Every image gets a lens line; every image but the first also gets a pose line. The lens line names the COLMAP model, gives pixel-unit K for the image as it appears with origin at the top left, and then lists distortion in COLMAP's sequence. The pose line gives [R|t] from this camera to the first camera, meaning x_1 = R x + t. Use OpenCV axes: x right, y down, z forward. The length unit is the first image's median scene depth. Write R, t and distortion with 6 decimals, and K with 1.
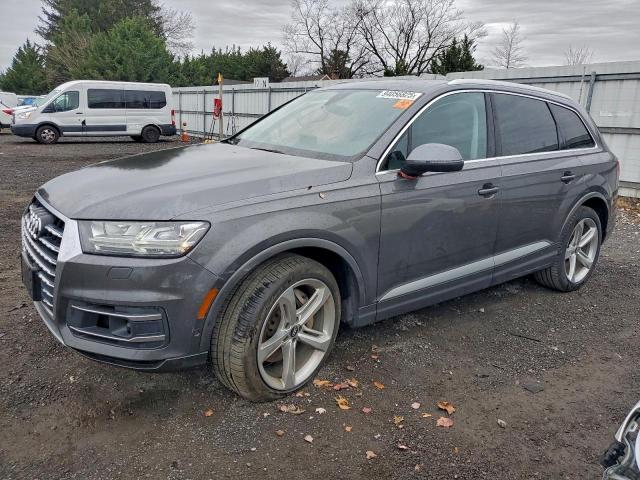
lens RADIAL K [[540.0, 0, 318.2], [0, 540.0, 239.5], [0, 0, 1]] dist [0.030889, 0.016453]
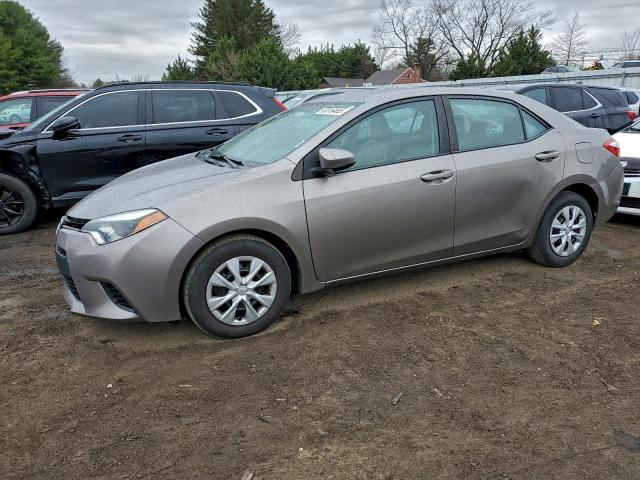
lens RADIAL K [[524.0, 0, 316.8], [0, 524.0, 241.3], [0, 0, 1]] dist [0.030926, 0.008487]
pose [[0.986311, -0.004679, -0.164828, 0.002299], [0.009596, 0.999532, 0.029051, 0.035870], [0.164615, -0.030235, 0.985894, -0.157004]]
